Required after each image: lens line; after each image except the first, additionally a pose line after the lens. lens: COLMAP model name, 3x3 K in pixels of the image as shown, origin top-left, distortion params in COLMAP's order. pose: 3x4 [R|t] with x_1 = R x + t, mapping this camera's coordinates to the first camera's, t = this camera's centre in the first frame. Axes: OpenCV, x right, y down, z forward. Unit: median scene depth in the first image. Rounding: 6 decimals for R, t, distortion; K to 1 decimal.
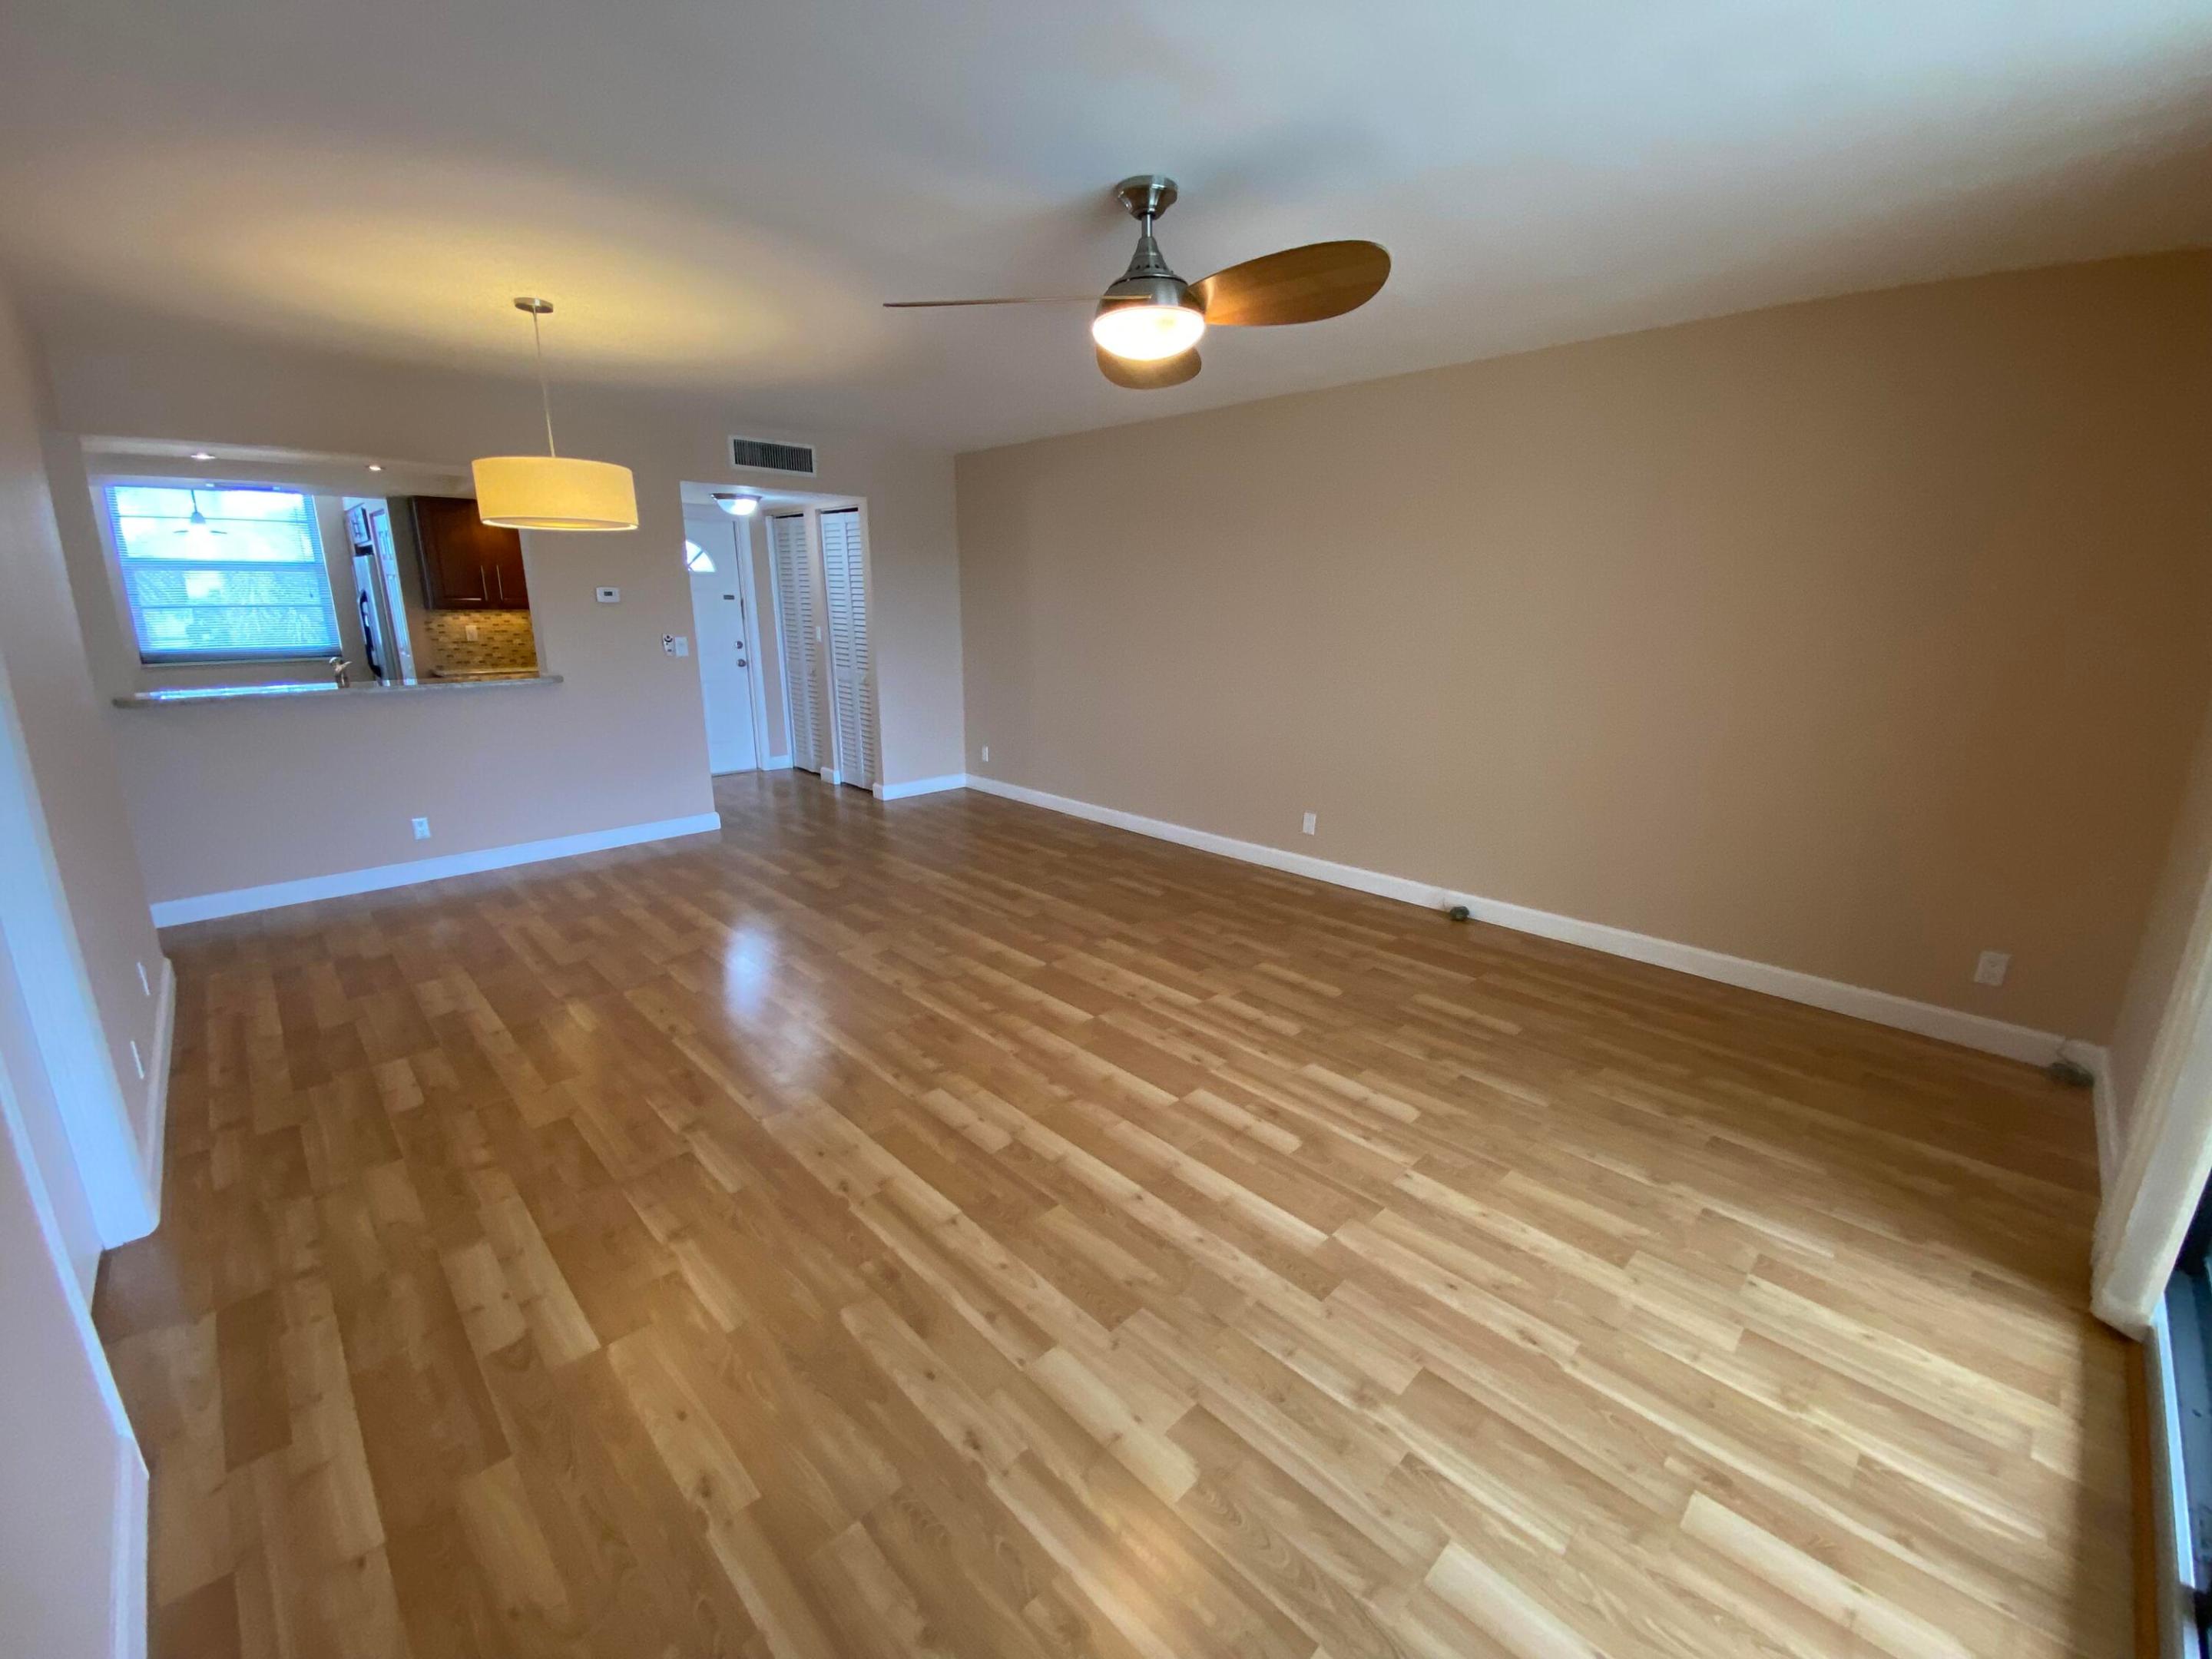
lens RADIAL K [[908.3, 0, 1100.9], [0, 908.3, 831.0], [0, 0, 1]] dist [0.017154, -0.020083]
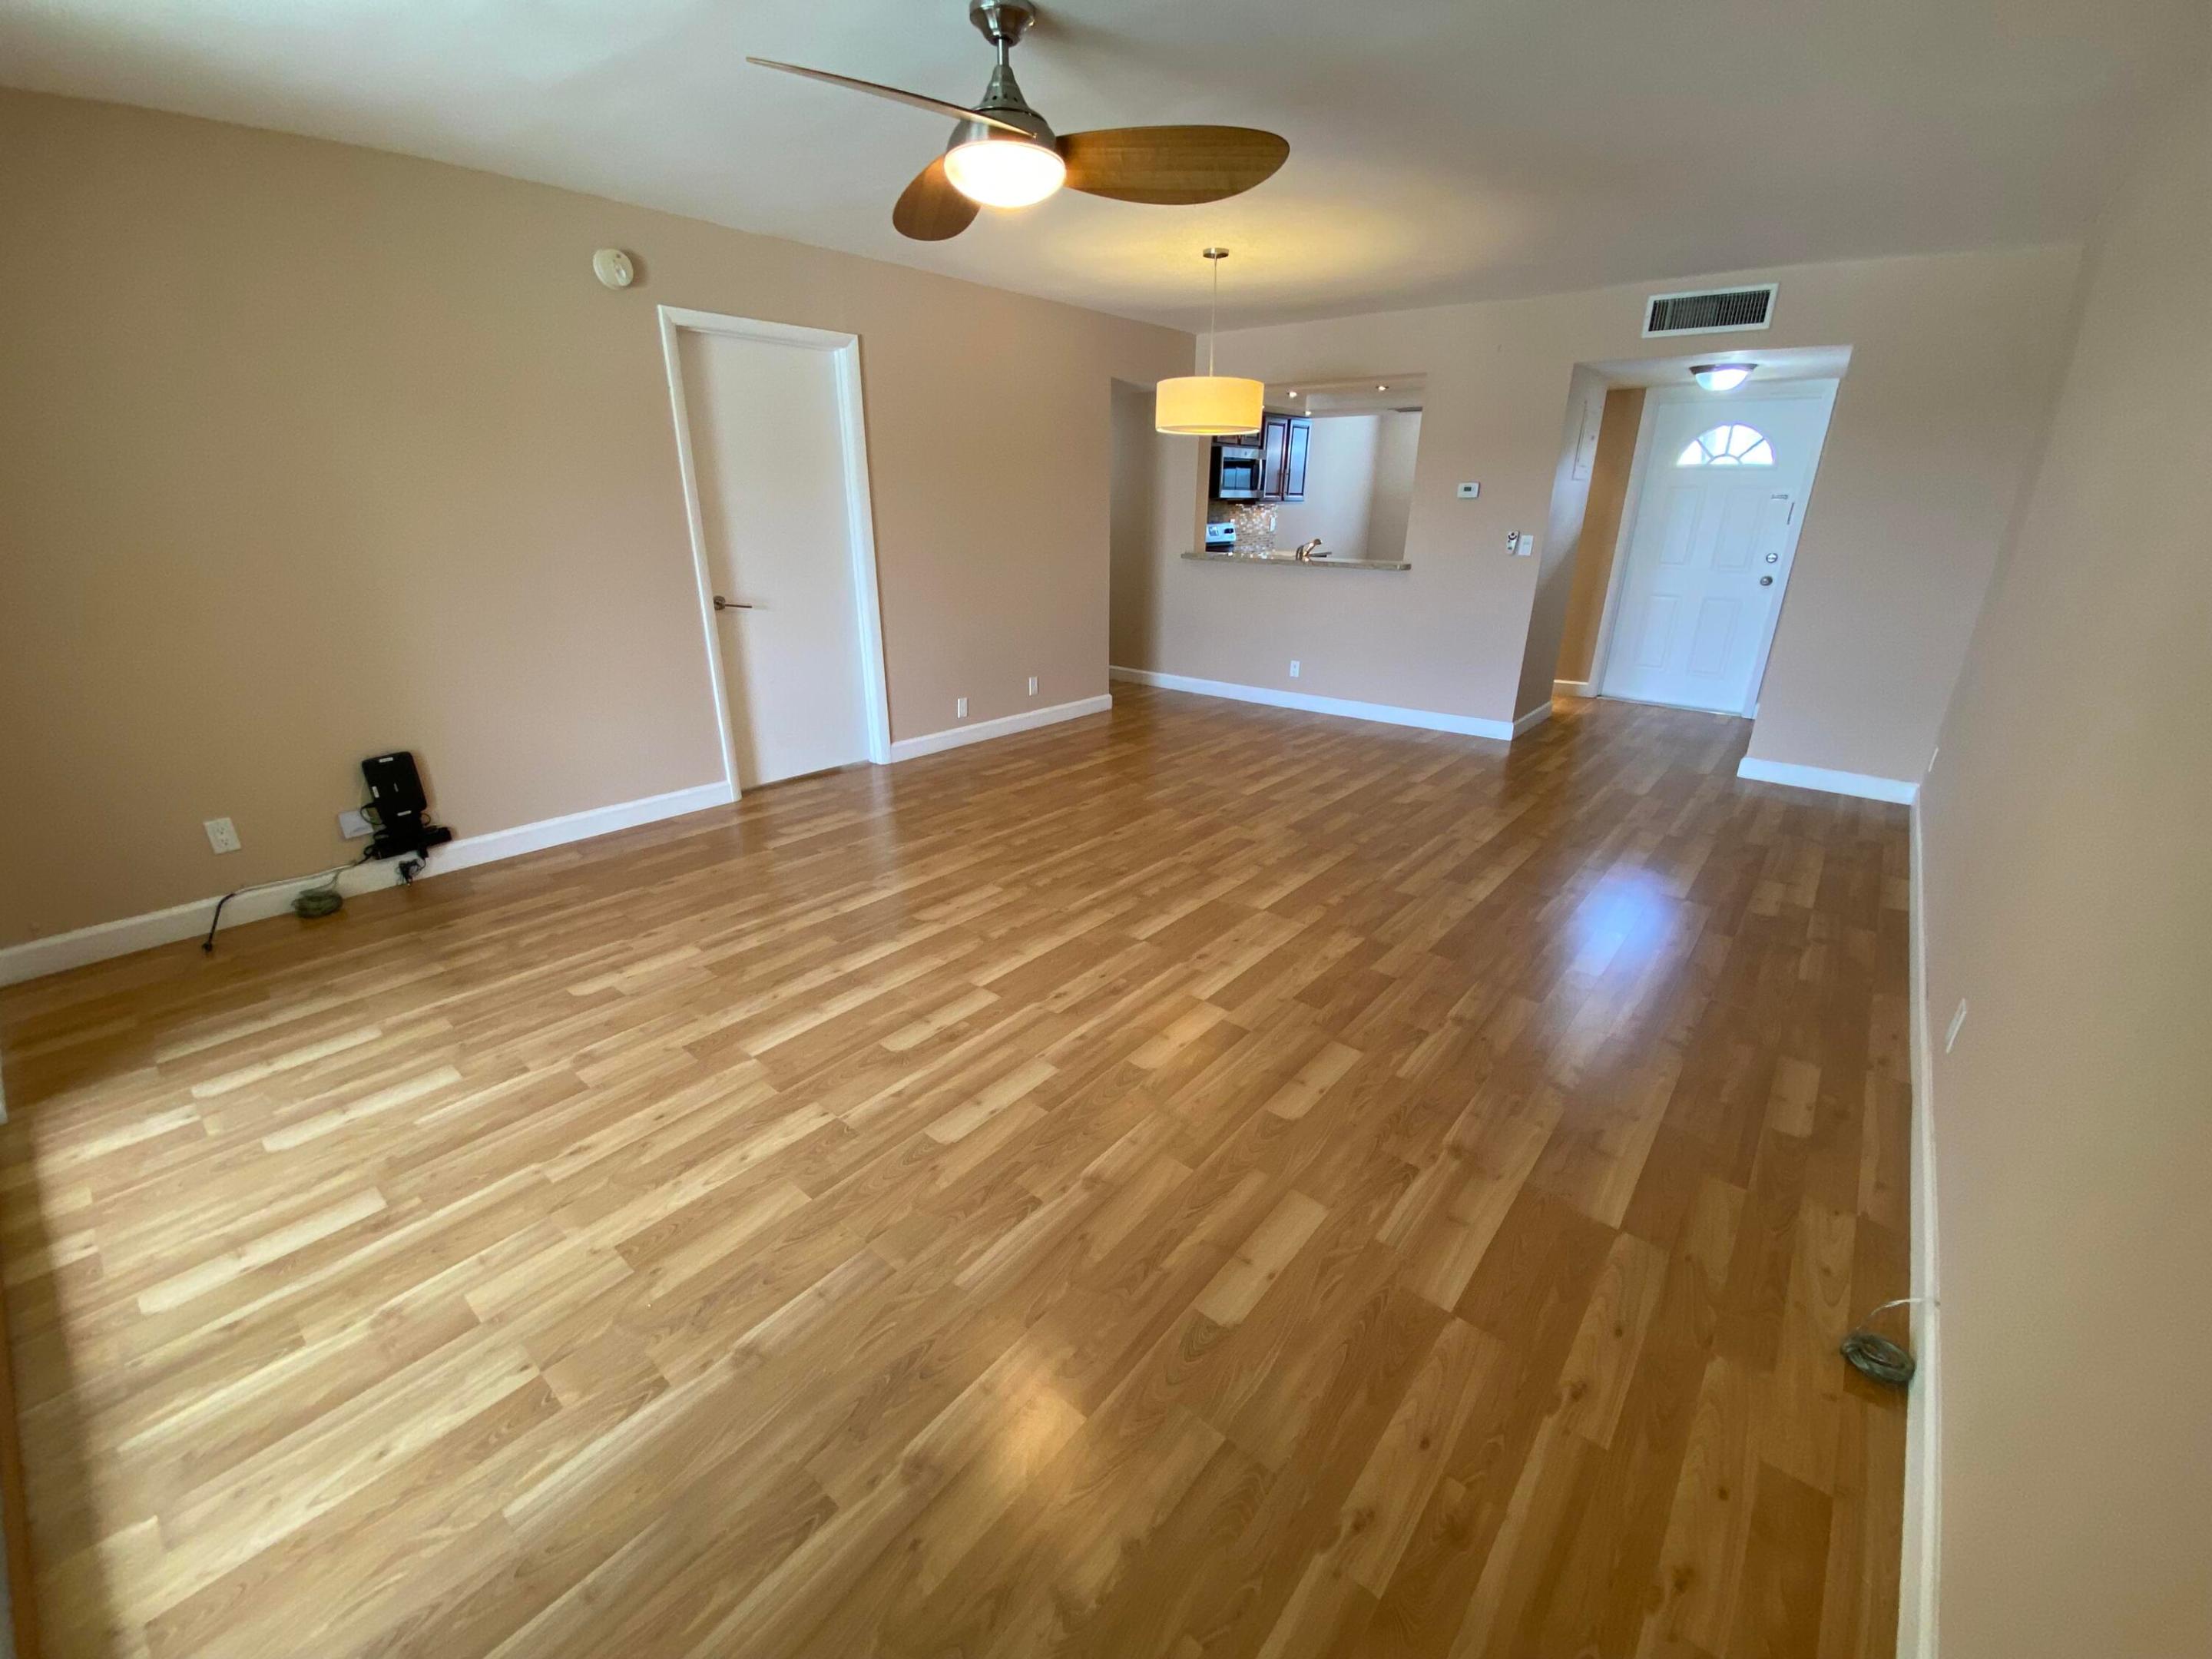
lens RADIAL K [[903.4, 0, 1103.4], [0, 903.4, 832.6], [0, 0, 1]] dist [0.020328, -0.021377]
pose [[0.096711, 0.345171, -0.933544, 1.171583], [-0.261374, 0.913829, 0.310804, -0.252285], [0.960380, 0.213946, 0.178597, 1.093559]]
